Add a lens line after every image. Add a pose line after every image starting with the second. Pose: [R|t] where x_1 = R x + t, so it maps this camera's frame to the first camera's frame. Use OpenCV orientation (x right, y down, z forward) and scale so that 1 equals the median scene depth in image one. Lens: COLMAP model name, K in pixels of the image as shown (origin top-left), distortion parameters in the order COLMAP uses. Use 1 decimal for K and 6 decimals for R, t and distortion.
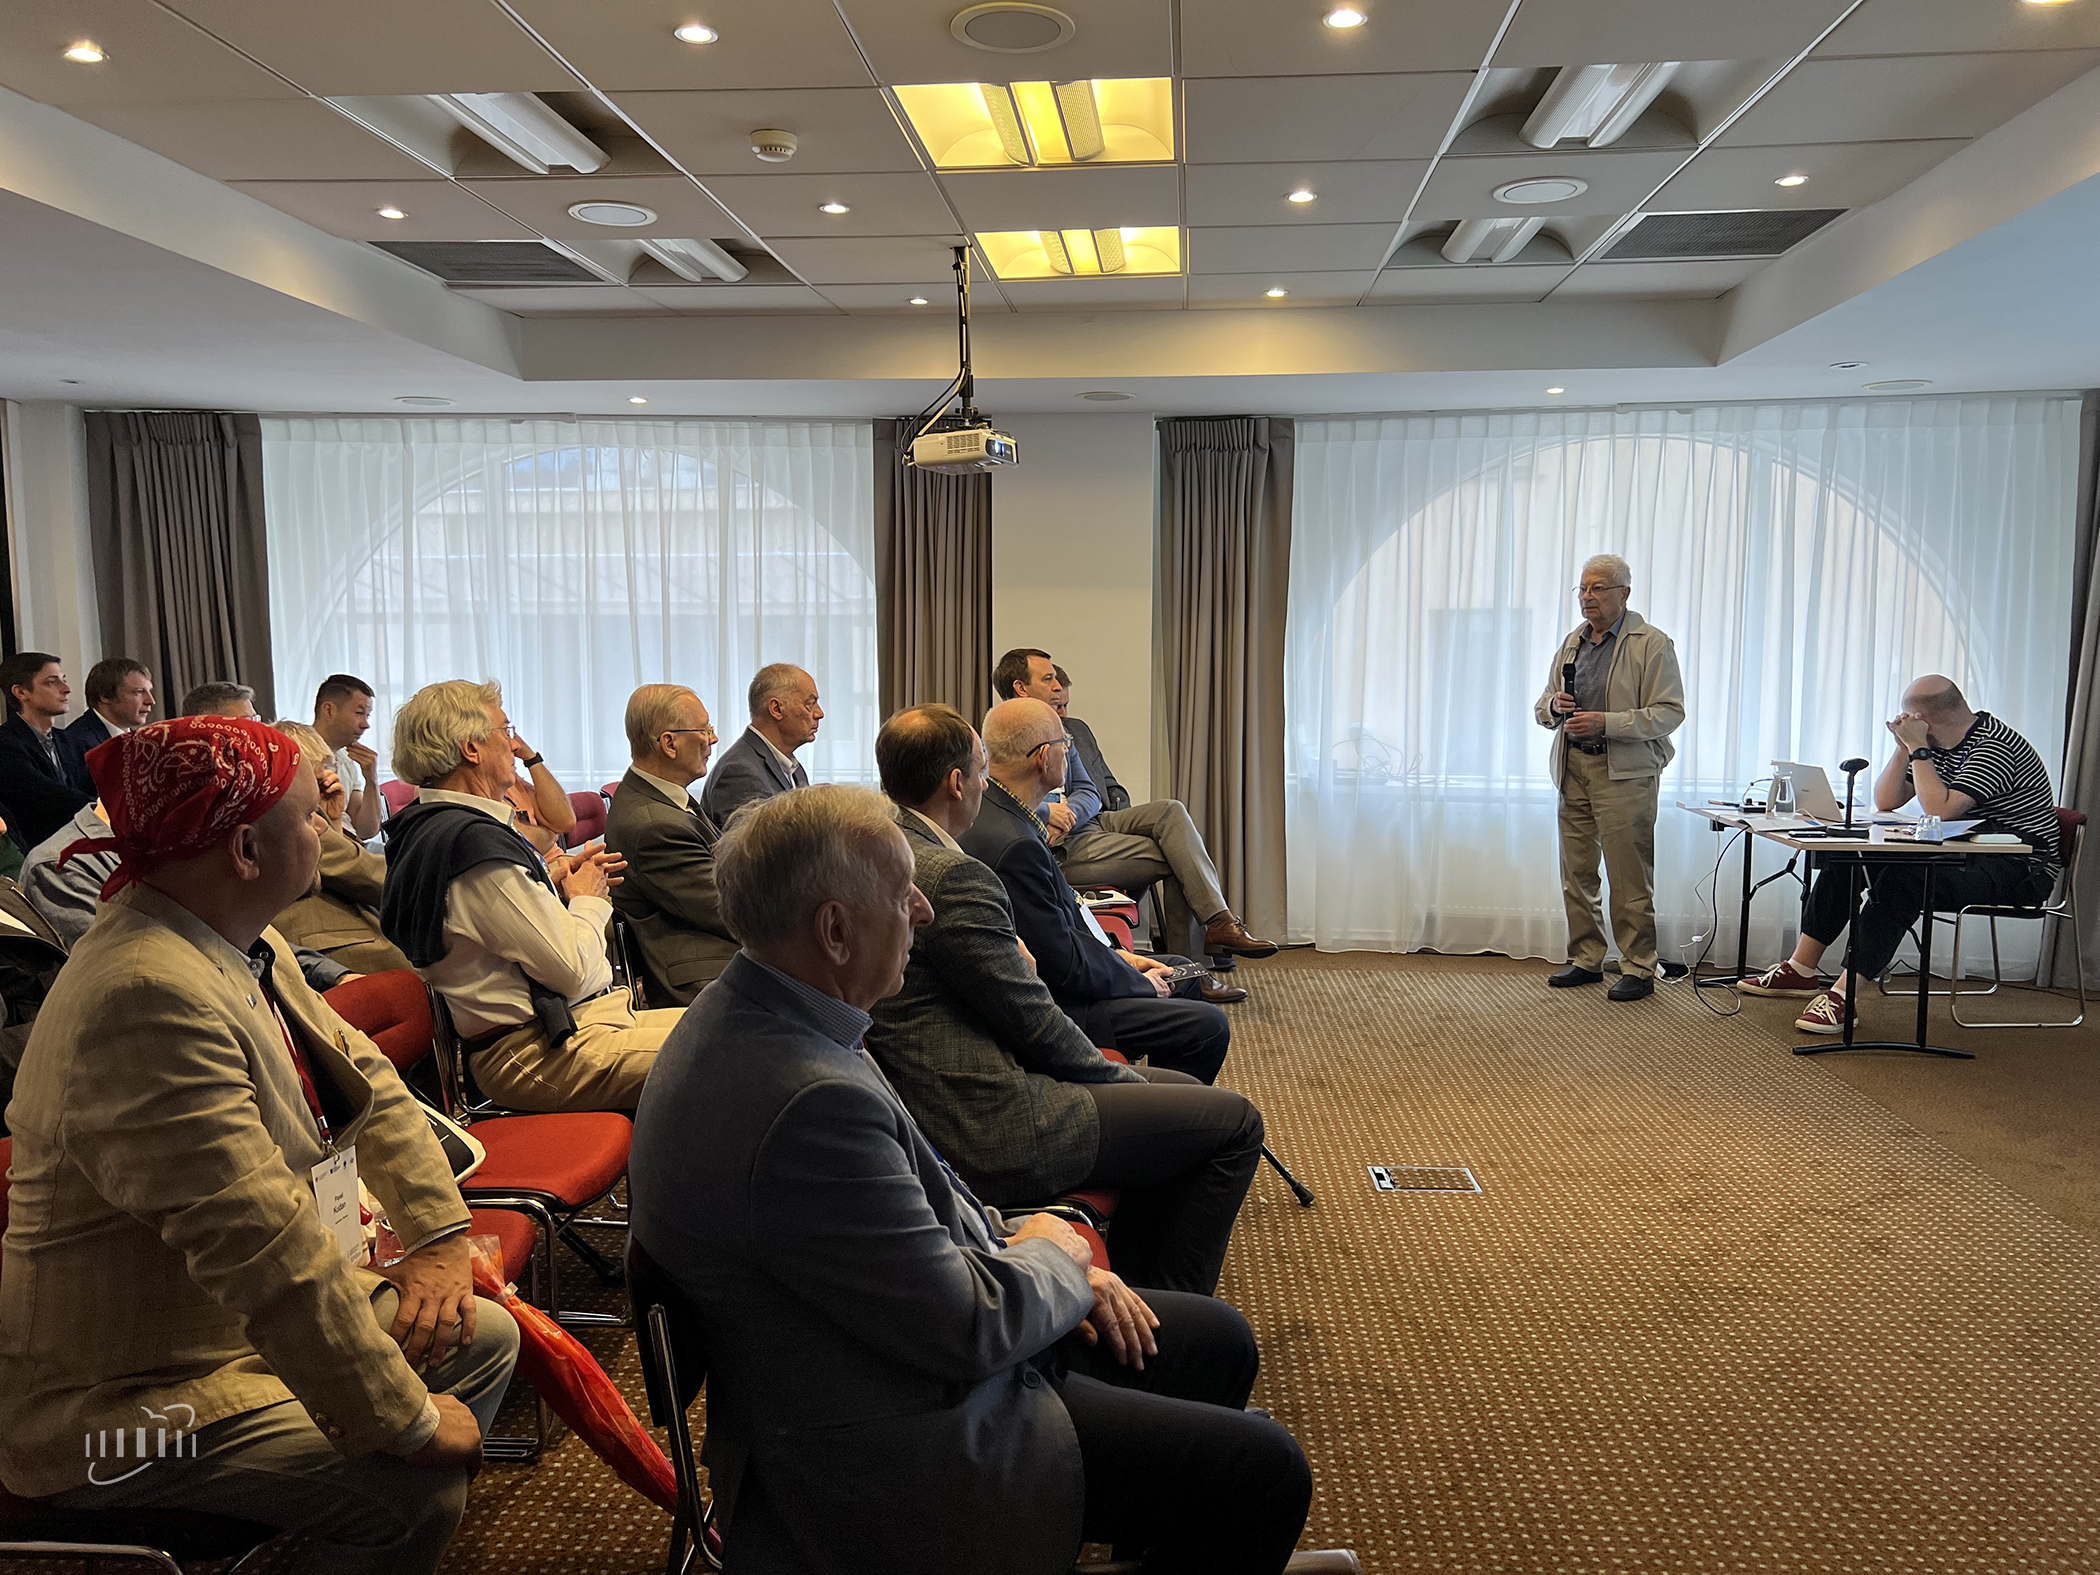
lens RADIAL K [[1638.4, 0, 1059.2], [0, 1638.4, 797.1], [0, 0, 1]] dist [0.045300, -0.028758]
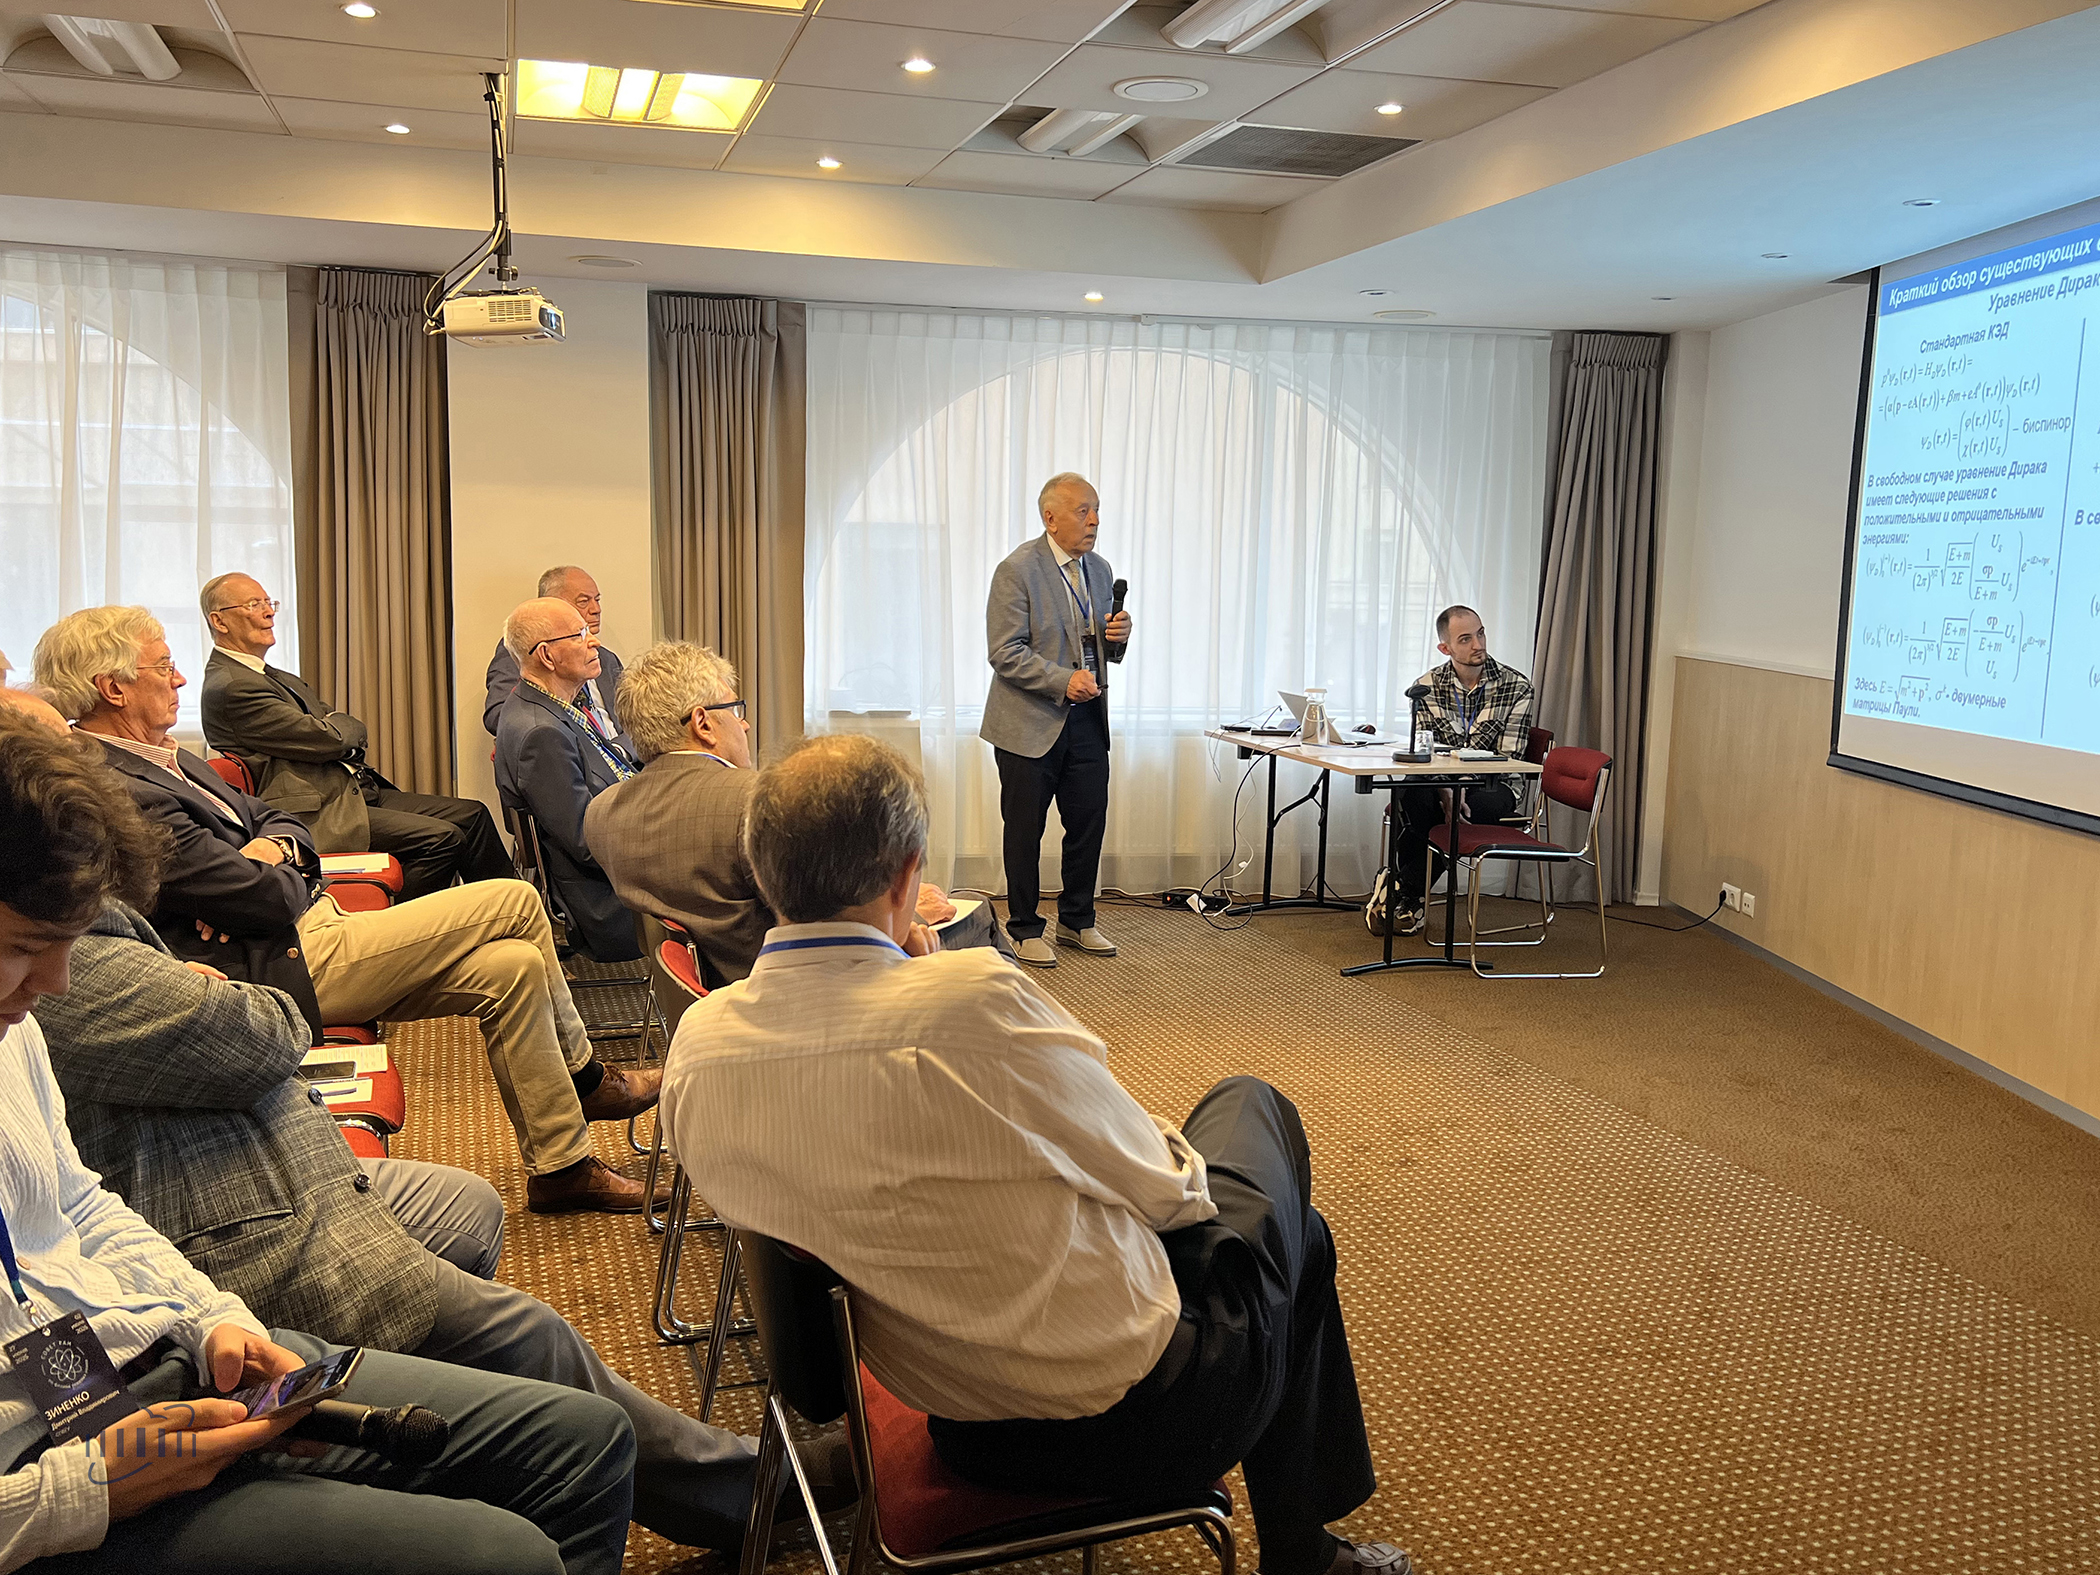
lens RADIAL K [[1841.7, 0, 1061.2], [0, 1841.7, 807.3], [0, 0, 1]] dist [0.056093, -0.052649]
pose [[0.935631, -0.026333, 0.351996, -0.114932], [0.011382, 0.998946, 0.044475, -0.000491], [-0.352796, -0.037606, 0.934944, 0.001217]]
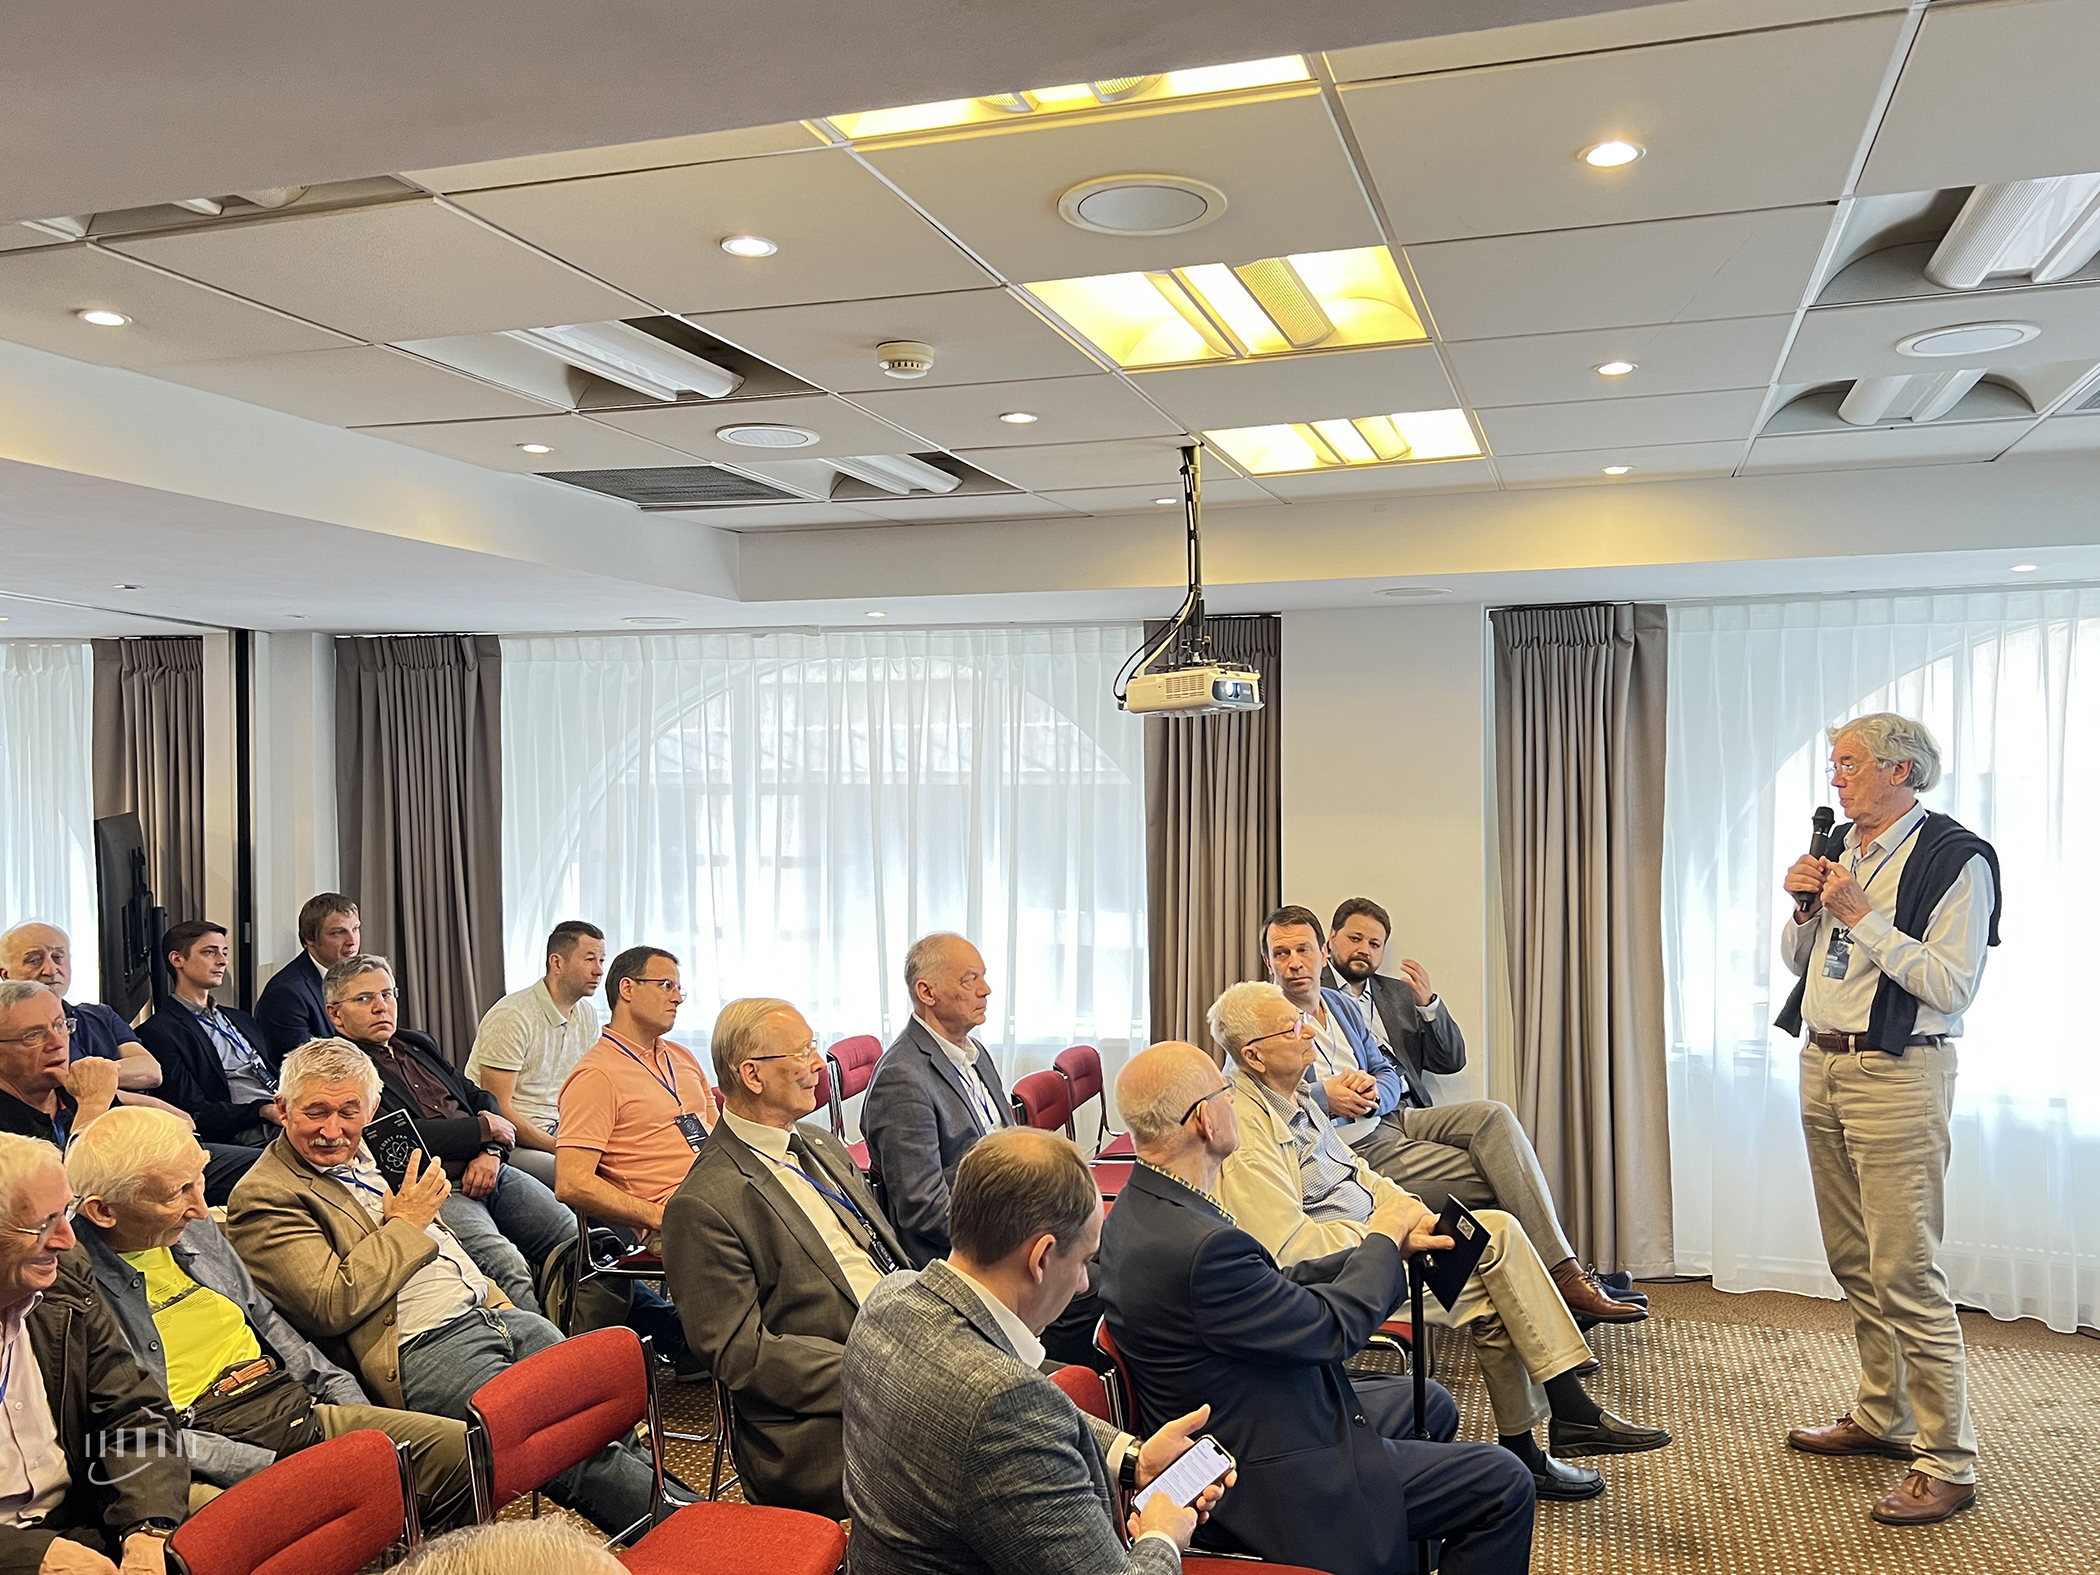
lens RADIAL K [[1747.7, 0, 1061.3], [0, 1747.7, 795.1], [0, 0, 1]] dist [0.083366, -0.027713]
pose [[0.974478, -0.001602, -0.224477, 0.063308], [-0.018845, 0.995861, -0.088916, -0.072186], [0.223691, 0.090877, 0.970414, 0.135581]]
